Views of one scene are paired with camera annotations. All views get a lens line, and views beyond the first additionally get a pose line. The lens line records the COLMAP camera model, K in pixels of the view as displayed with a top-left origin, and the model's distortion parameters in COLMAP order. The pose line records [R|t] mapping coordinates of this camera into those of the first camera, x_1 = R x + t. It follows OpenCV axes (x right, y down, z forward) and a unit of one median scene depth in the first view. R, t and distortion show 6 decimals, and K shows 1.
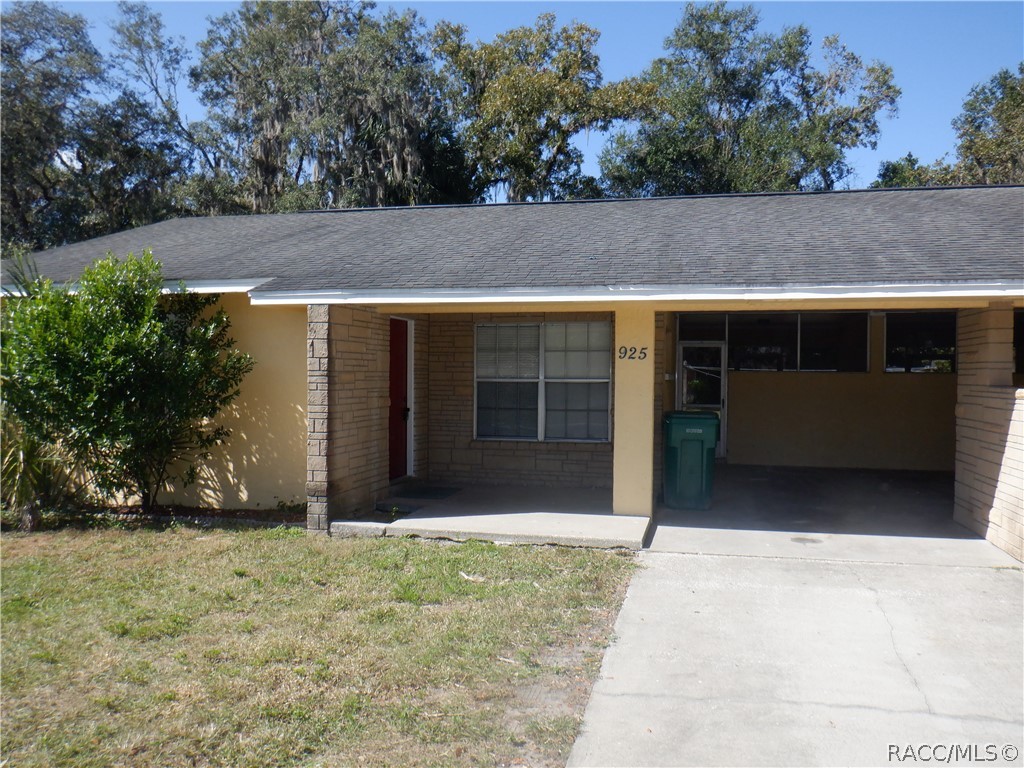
lens RADIAL K [[822.0, 0, 514.7], [0, 822.0, 382.9], [0, 0, 1]] dist [-0.041587, -0.012035]
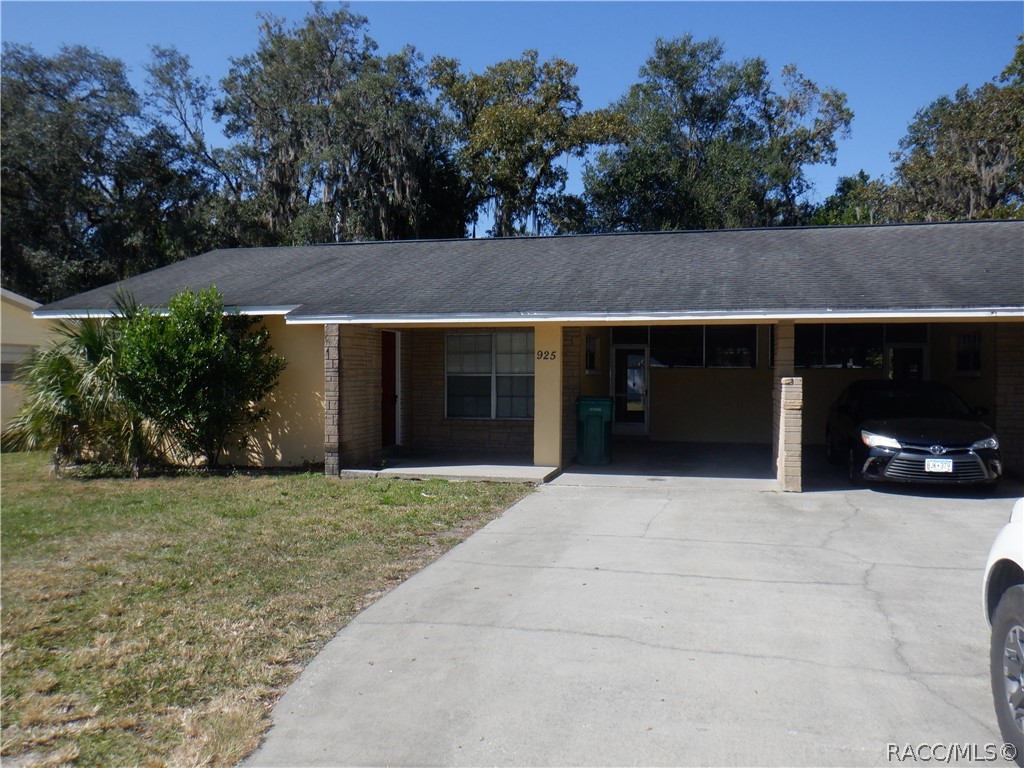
lens RADIAL K [[822.0, 0, 509.7], [0, 822.0, 381.7], [0, 0, 1]] dist [-0.041587, -0.012035]
pose [[0.999870, -0.003963, -0.015652, 0.030349], [0.003952, 0.999992, -0.000745, 0.003454], [0.015655, 0.000683, 0.999877, -0.138589]]
